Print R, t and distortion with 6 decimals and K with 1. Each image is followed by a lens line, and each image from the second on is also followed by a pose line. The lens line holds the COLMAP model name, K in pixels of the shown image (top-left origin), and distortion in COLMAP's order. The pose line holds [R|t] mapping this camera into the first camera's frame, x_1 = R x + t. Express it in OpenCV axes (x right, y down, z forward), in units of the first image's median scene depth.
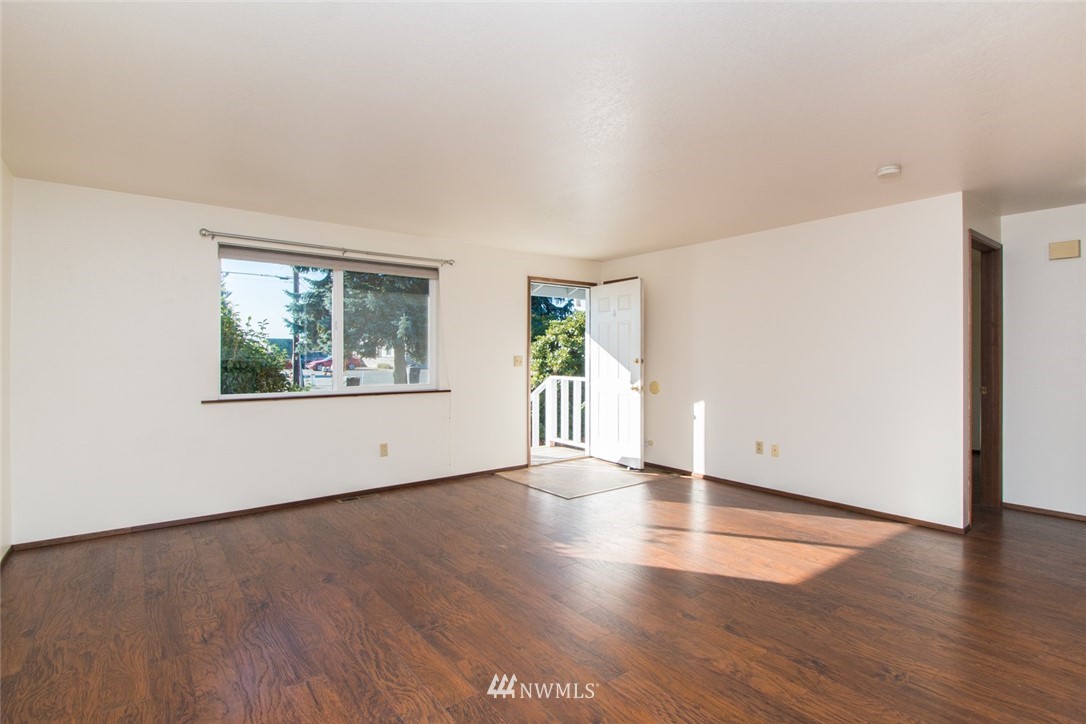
lens RADIAL K [[521.6, 0, 539.2], [0, 521.6, 349.7], [0, 0, 1]] dist [-0.002639, -0.000614]
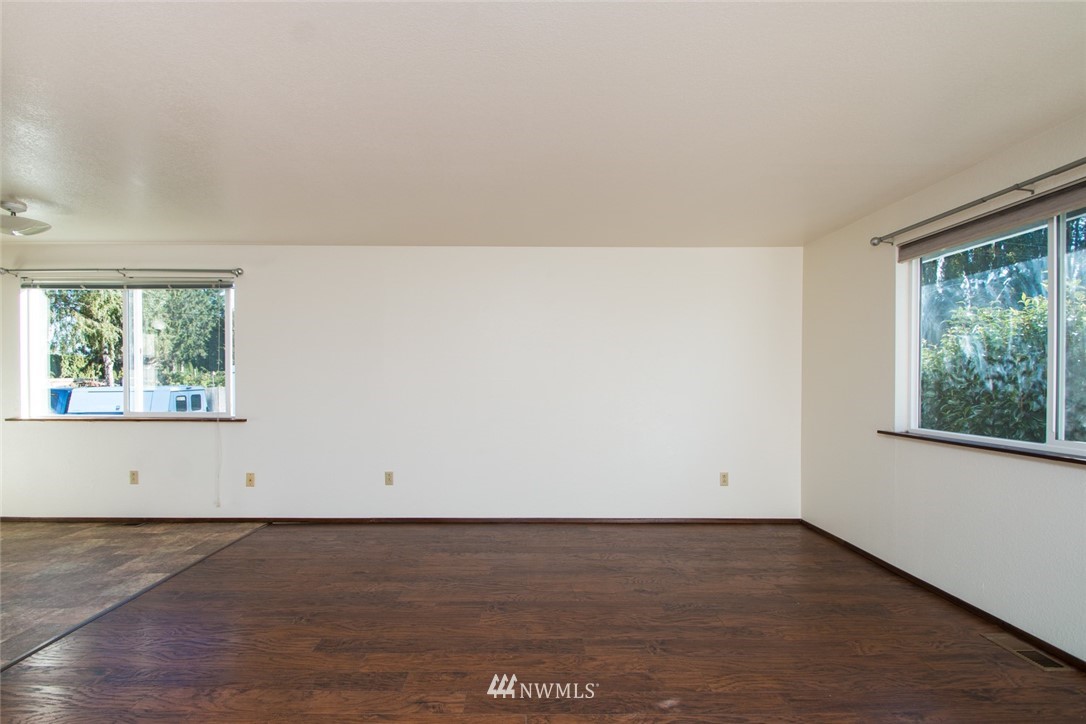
lens RADIAL K [[510.7, 0, 539.2], [0, 510.7, 373.7], [0, 0, 1]] dist [0.001755, -0.015608]
pose [[-0.575905, -0.010332, -0.817451, 0.681248], [0.003115, 0.999885, -0.014832, 0.022952], [0.817510, -0.011088, -0.575807, 1.743100]]
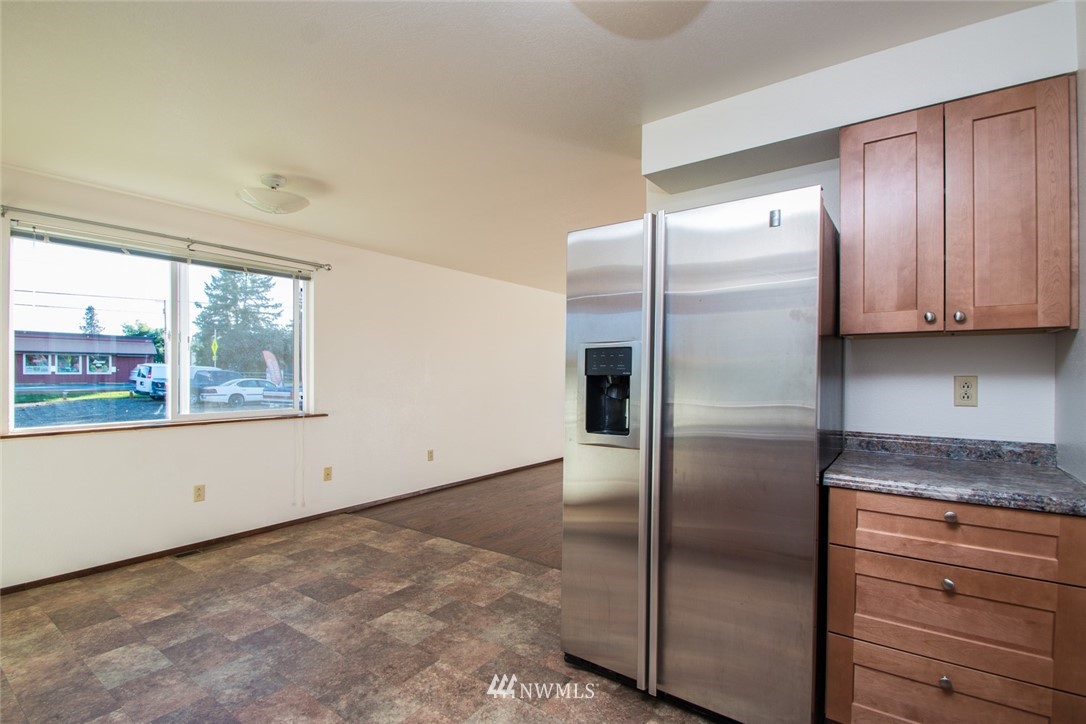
lens RADIAL K [[505.6, 0, 538.1], [0, 505.6, 364.3], [0, 0, 1]] dist [-0.001463, -0.000644]
pose [[0.283020, -0.015599, -0.958987, 1.750610], [0.005360, 0.999878, -0.014682, 0.008047], [0.959099, -0.000984, 0.283069, 0.045667]]
